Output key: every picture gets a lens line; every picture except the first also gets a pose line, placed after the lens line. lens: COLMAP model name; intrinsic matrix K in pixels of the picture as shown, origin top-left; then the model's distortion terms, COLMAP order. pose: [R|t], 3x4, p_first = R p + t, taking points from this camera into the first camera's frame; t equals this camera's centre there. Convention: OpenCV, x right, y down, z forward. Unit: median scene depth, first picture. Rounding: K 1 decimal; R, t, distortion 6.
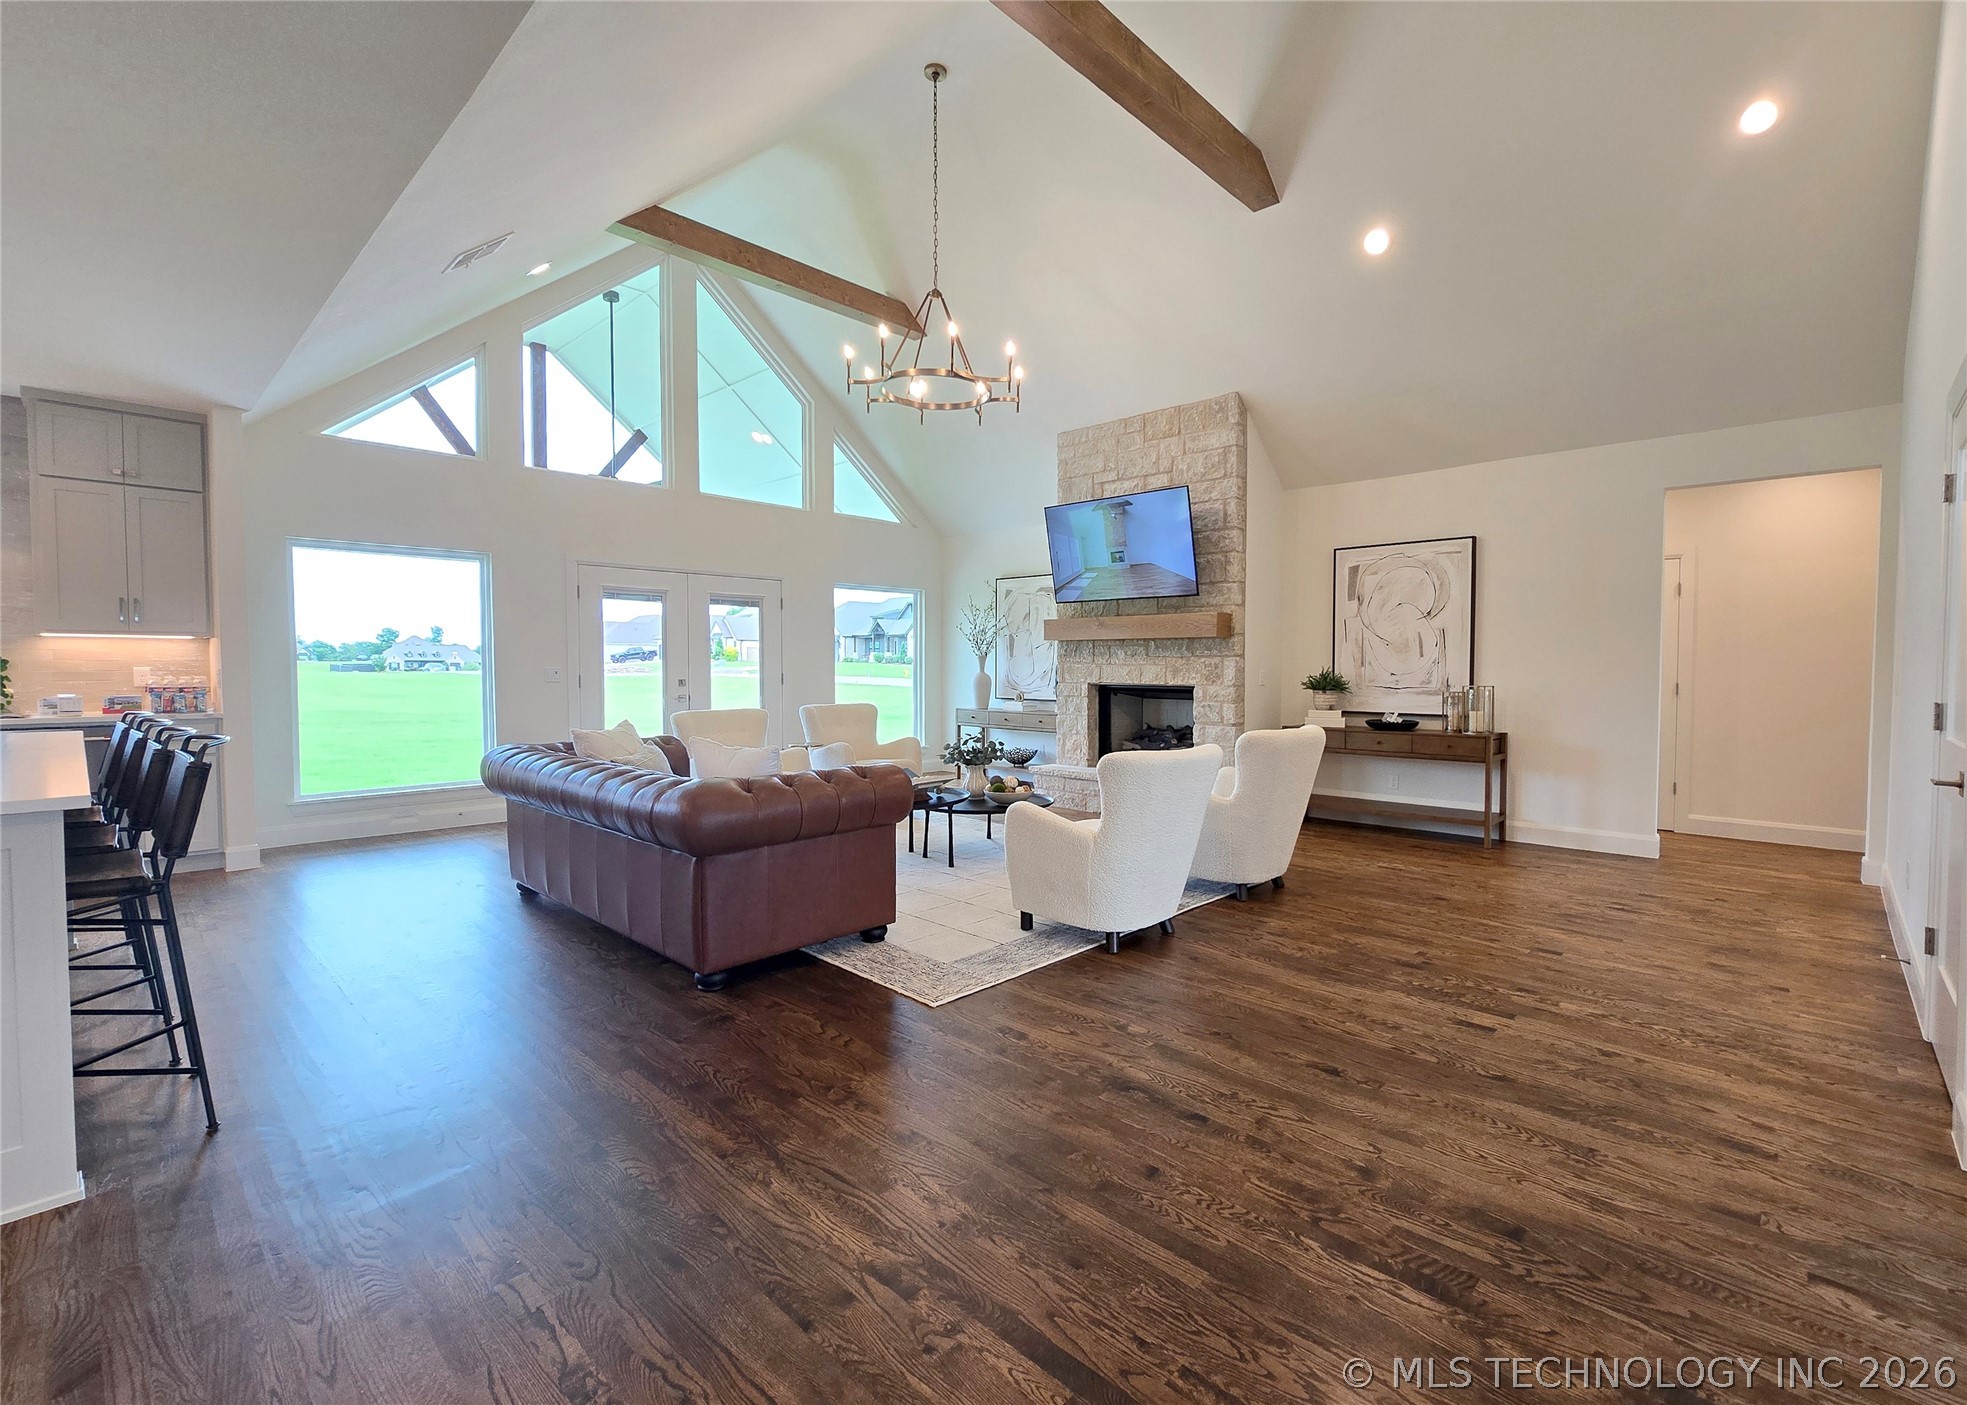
lens RADIAL K [[888.4, 0, 1026.8], [0, 888.4, 691.3], [0, 0, 1]] dist [-0.011709, 0.000699]
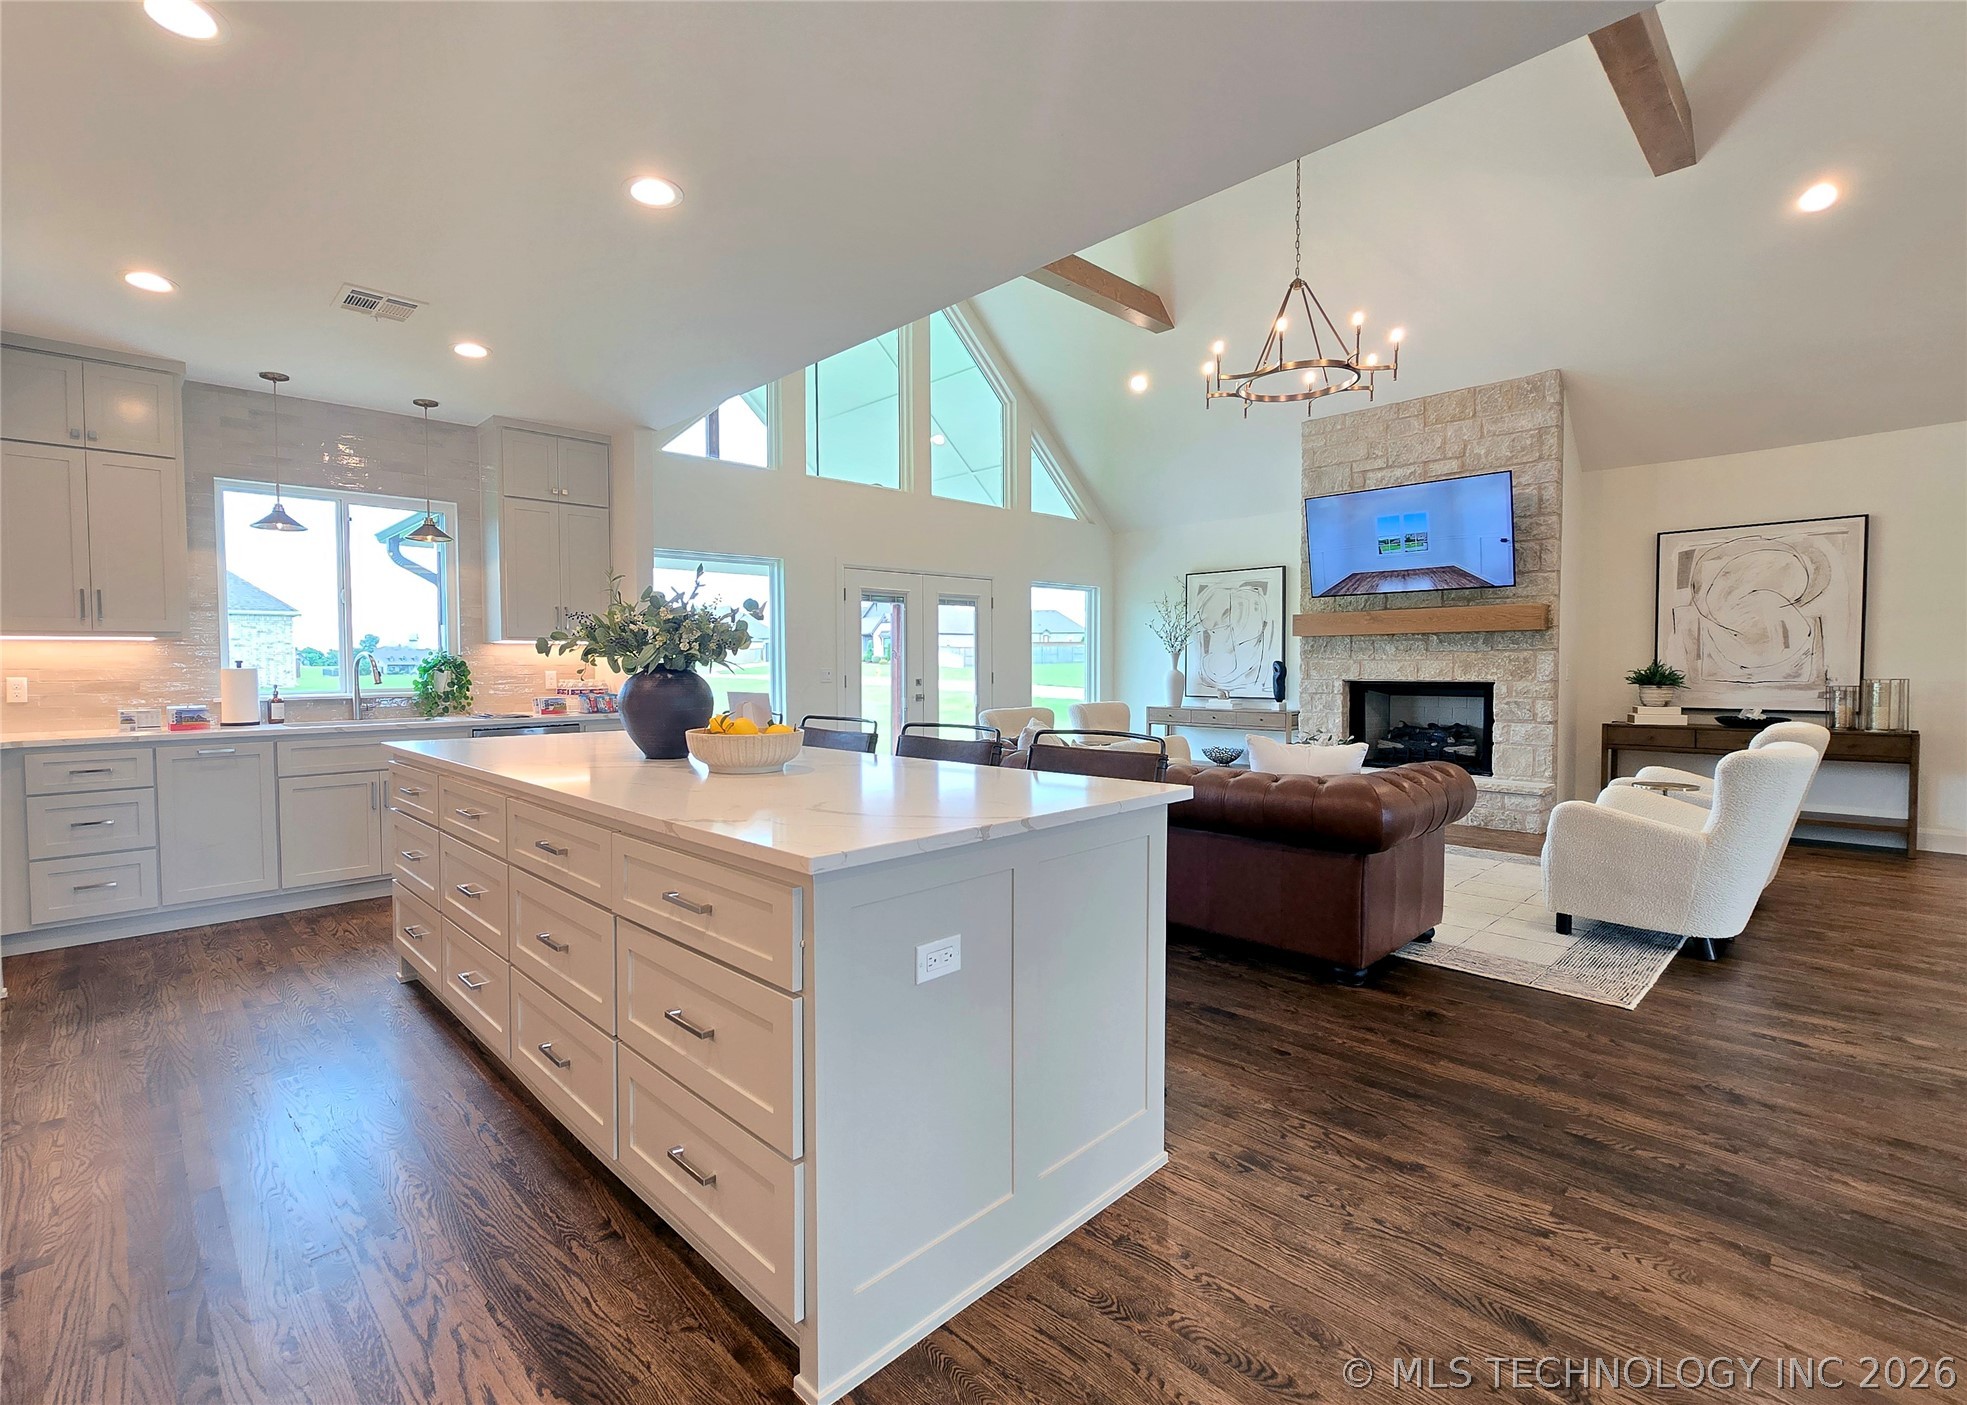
lens RADIAL K [[888.4, 0, 840.5], [0, 888.4, 694.9], [0, 0, 1]] dist [-0.011709, 0.000699]
pose [[0.990157, -0.003806, -0.139912, -0.378897], [0.004444, 0.999981, 0.004249, 0.001121], [0.139893, -0.004829, 0.990155, -0.033763]]
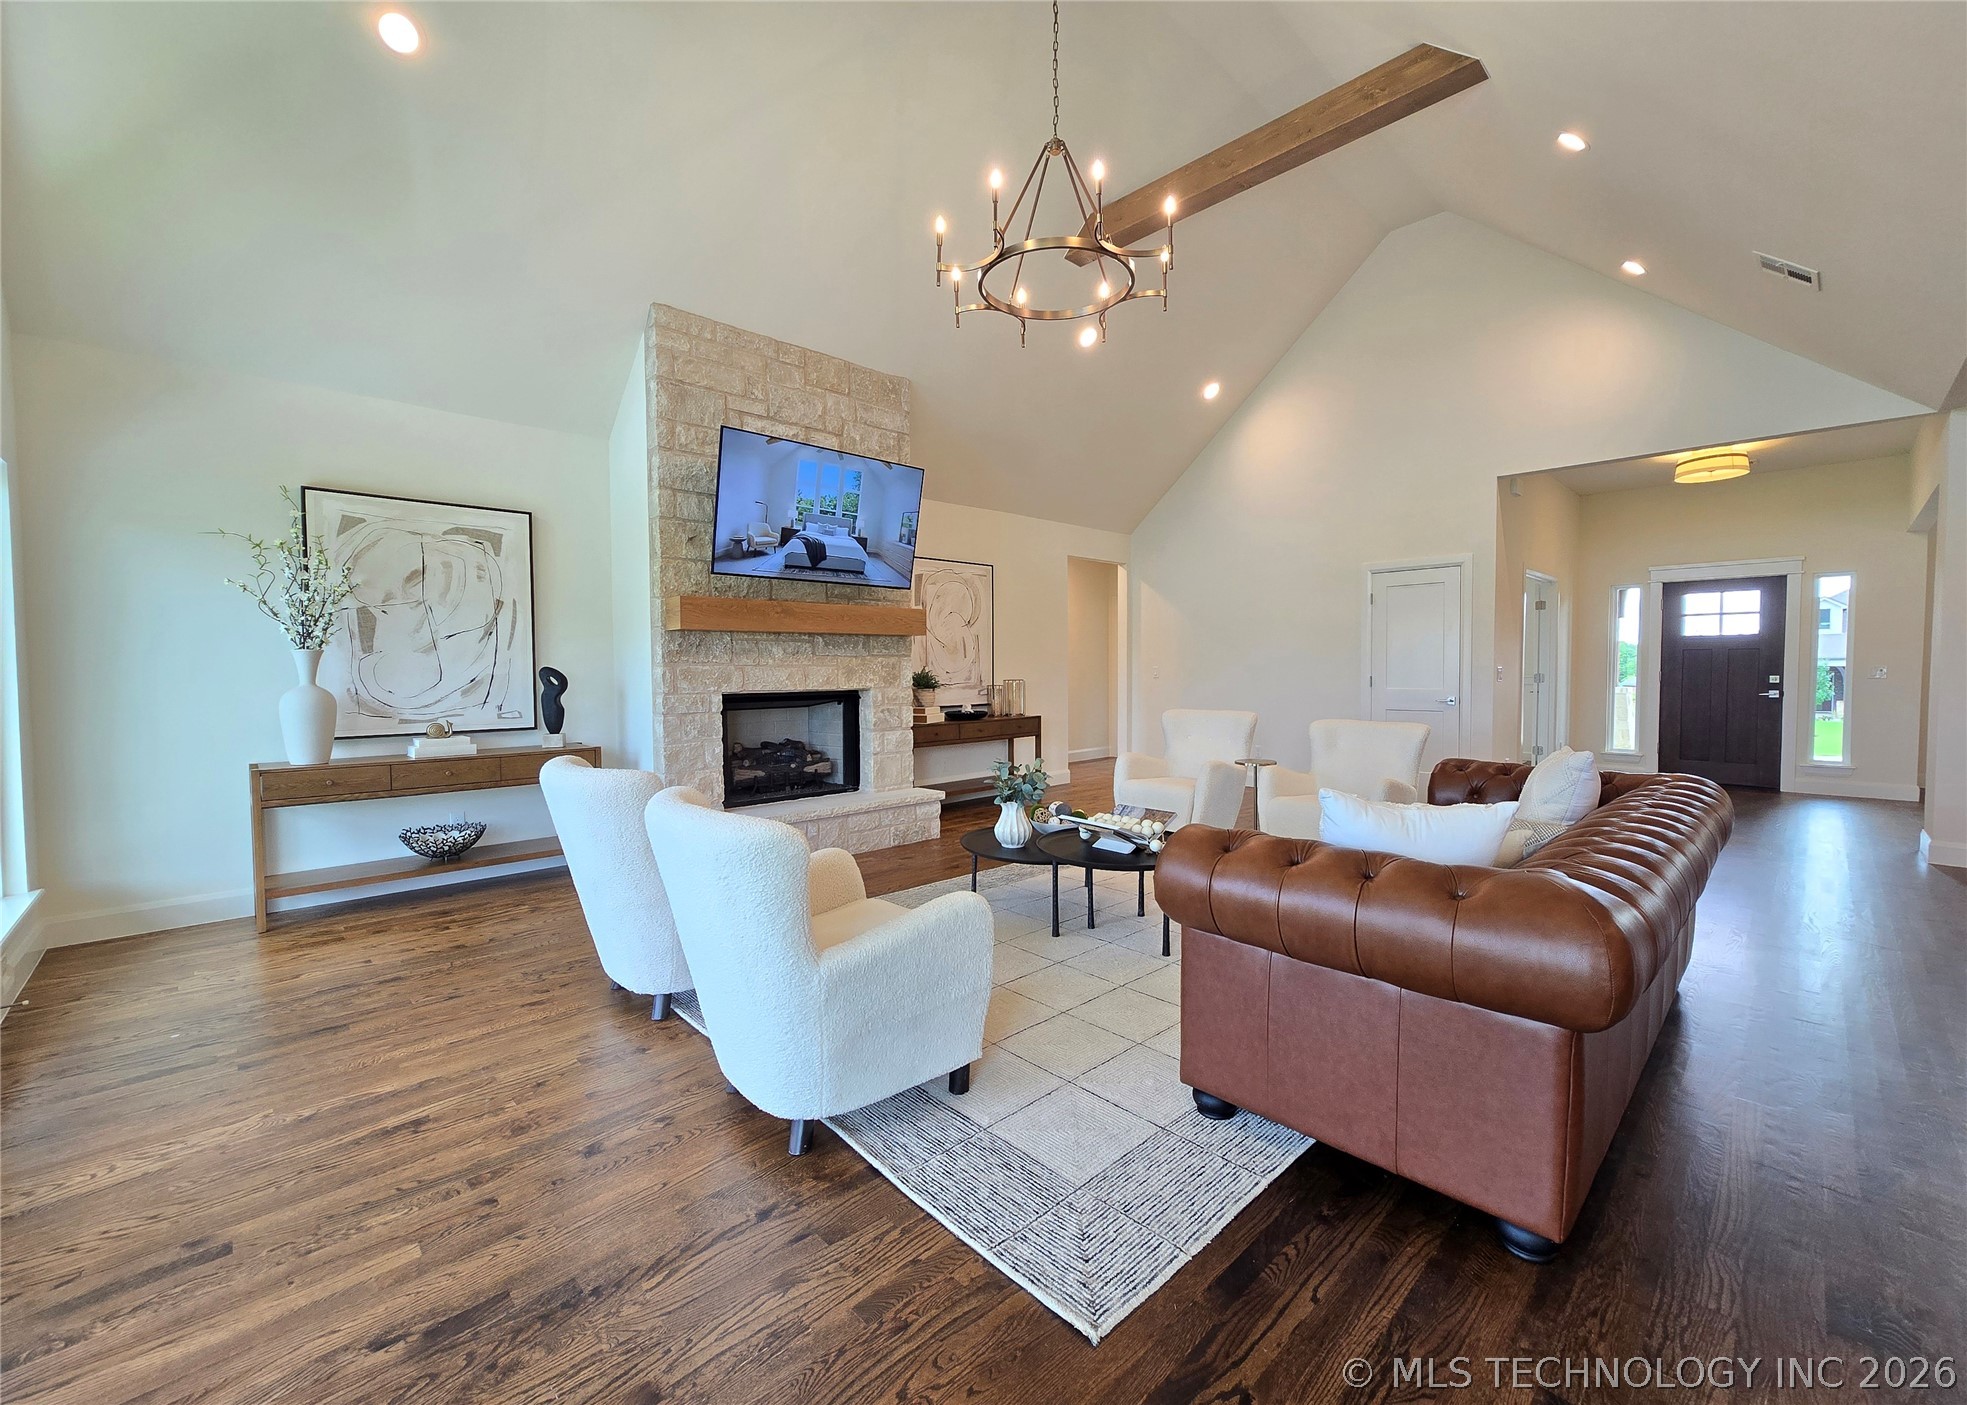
lens RADIAL K [[795.7, 0, 1057.9], [0, 795.7, 696.3], [0, 0, 1]] dist [-0.015064, -0.001226]
pose [[0.022726, -0.042716, 0.998829, -0.613047], [0.034149, 0.998537, 0.041926, -0.026270], [-0.999158, 0.033156, 0.024151, 0.809866]]
